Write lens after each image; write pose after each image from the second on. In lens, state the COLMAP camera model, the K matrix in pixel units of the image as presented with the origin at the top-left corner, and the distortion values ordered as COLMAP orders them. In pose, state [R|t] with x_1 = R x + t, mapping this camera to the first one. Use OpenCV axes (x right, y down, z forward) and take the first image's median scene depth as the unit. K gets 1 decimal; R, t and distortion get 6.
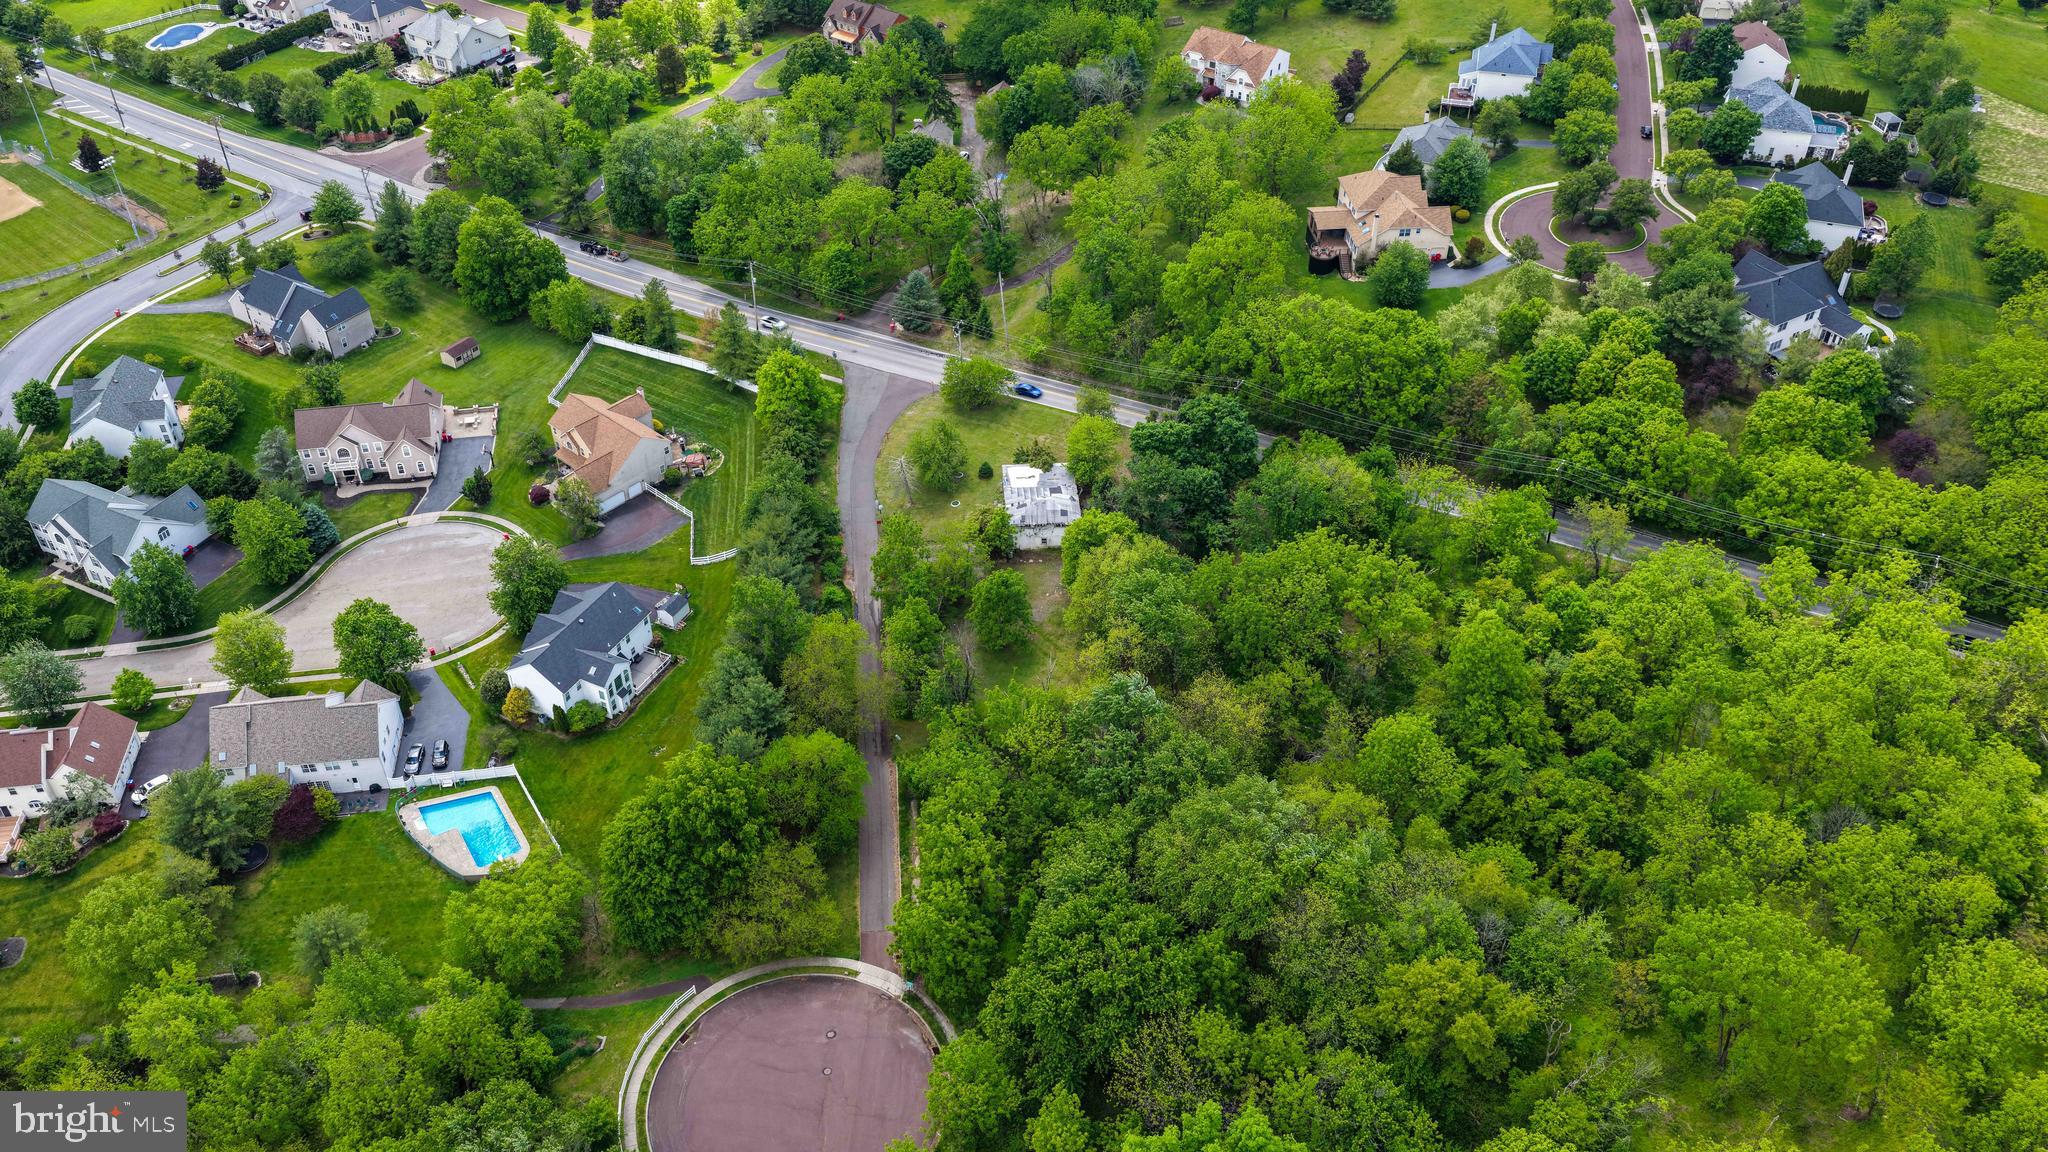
lens RADIAL K [[1708.1, 0, 1033.1], [0, 1708.1, 574.3], [0, 0, 1]] dist [-0.032451, 0.063806]
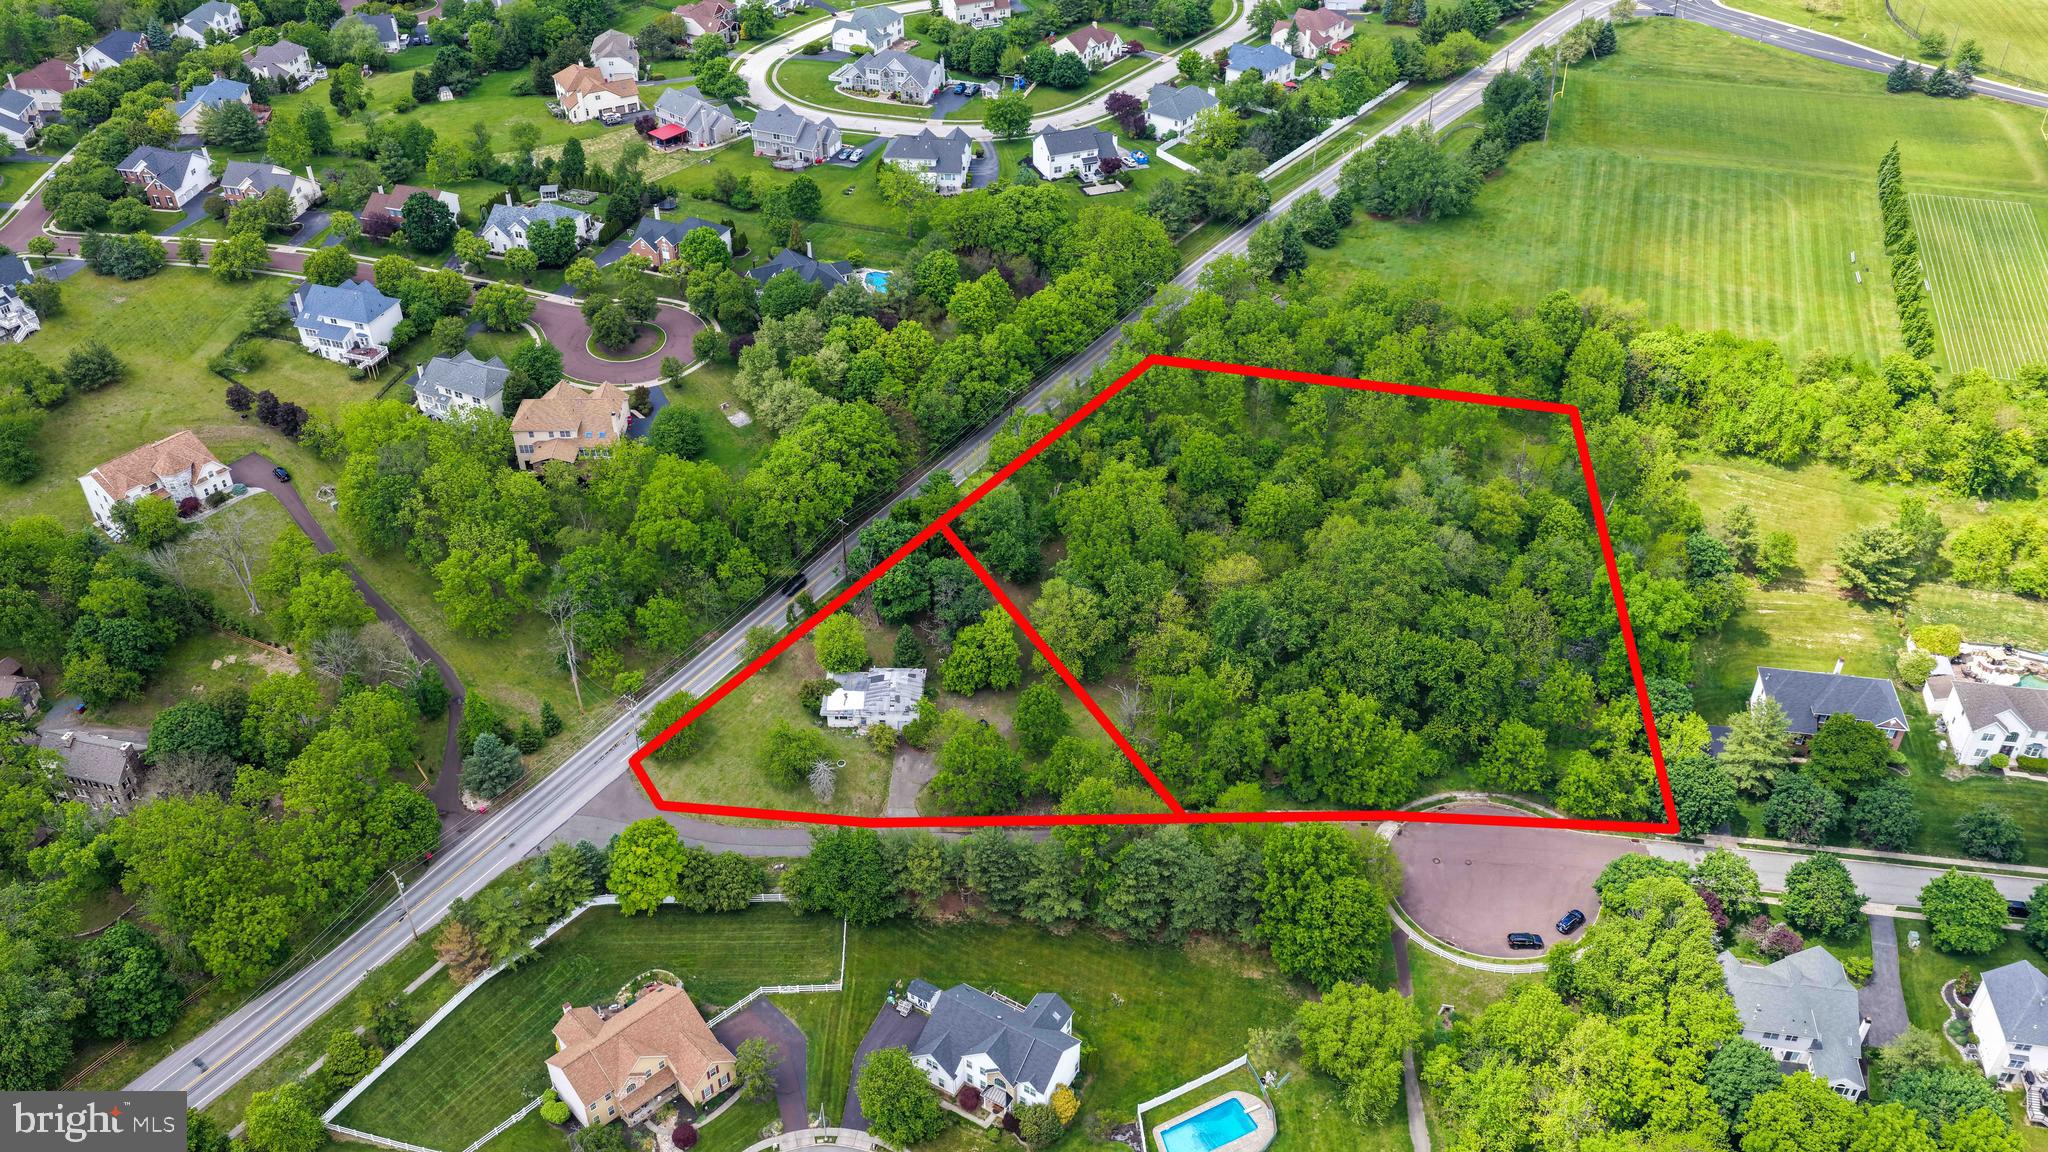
lens RADIAL K [[1702.2, 0, 1028.0], [0, 1702.2, 577.0], [0, 0, 1]] dist [-0.007859, 0.014774]
pose [[0.083309, -0.598352, 0.796891, -0.766933], [0.628889, 0.651885, 0.423727, -0.466693], [-0.773019, 0.465856, 0.430605, 0.381838]]
